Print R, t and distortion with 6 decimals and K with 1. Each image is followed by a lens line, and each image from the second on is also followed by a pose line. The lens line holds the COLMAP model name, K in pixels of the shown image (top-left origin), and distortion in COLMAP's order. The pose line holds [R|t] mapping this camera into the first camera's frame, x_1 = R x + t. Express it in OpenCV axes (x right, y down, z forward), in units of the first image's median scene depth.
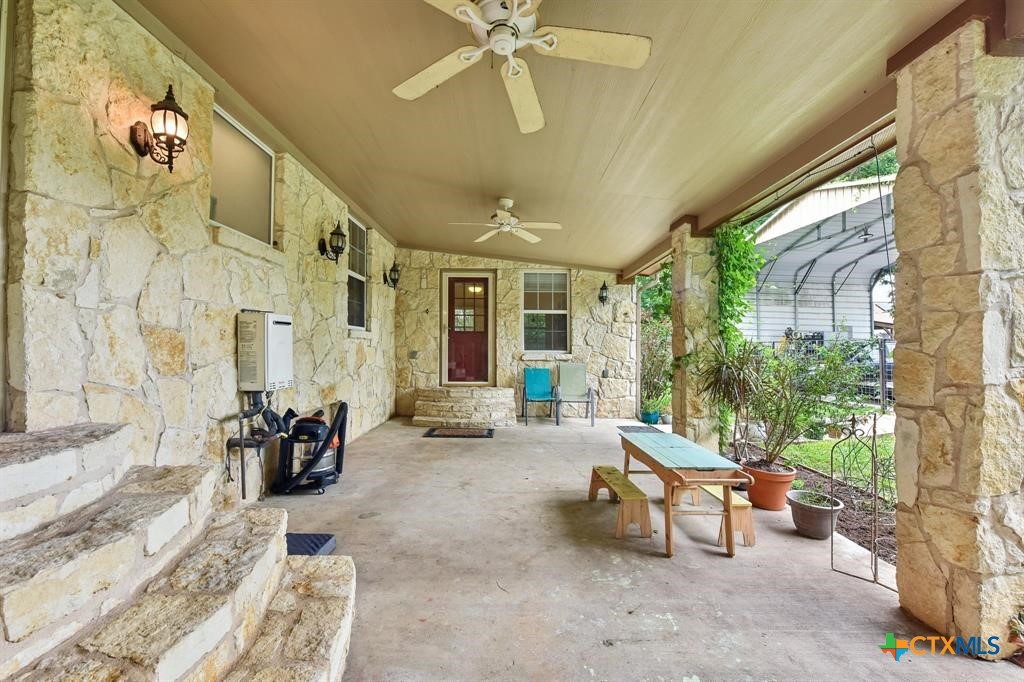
lens RADIAL K [[421.7, 0, 514.3], [0, 421.7, 349.2], [0, 0, 1]] dist [-0.001483, -0.000588]
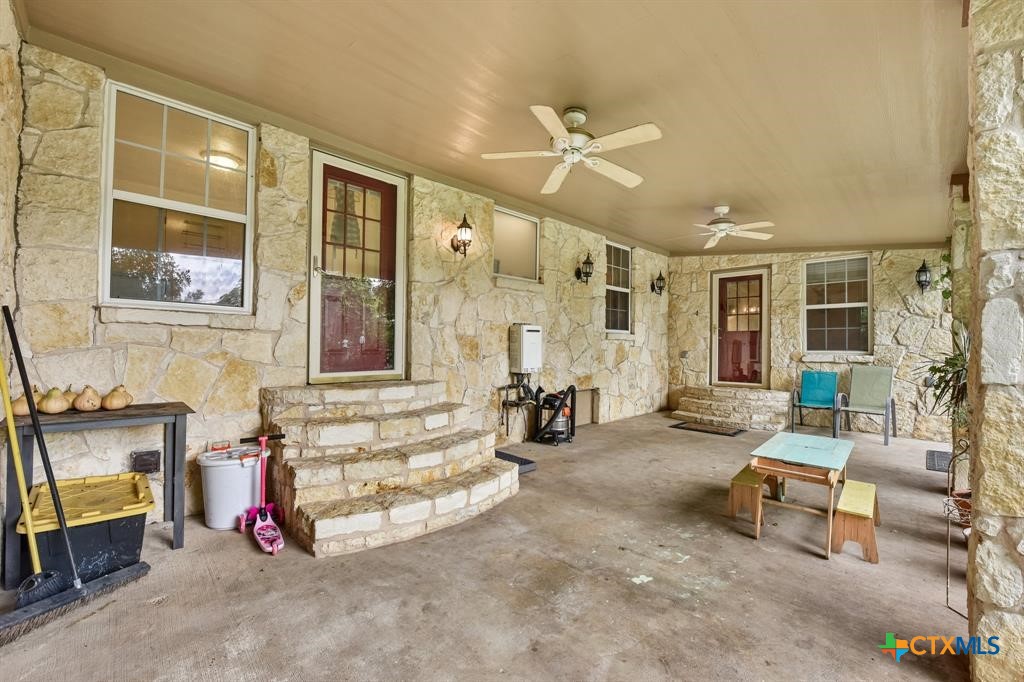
lens RADIAL K [[425.8, 0, 512.0], [0, 425.8, 341.0], [0, 0, 1]] dist [0.000059, -0.000284]
pose [[0.695490, -0.011633, -0.718441, 0.445952], [-0.005112, 0.999764, -0.021137, 0.008076], [0.718517, 0.018373, 0.695266, -0.131968]]
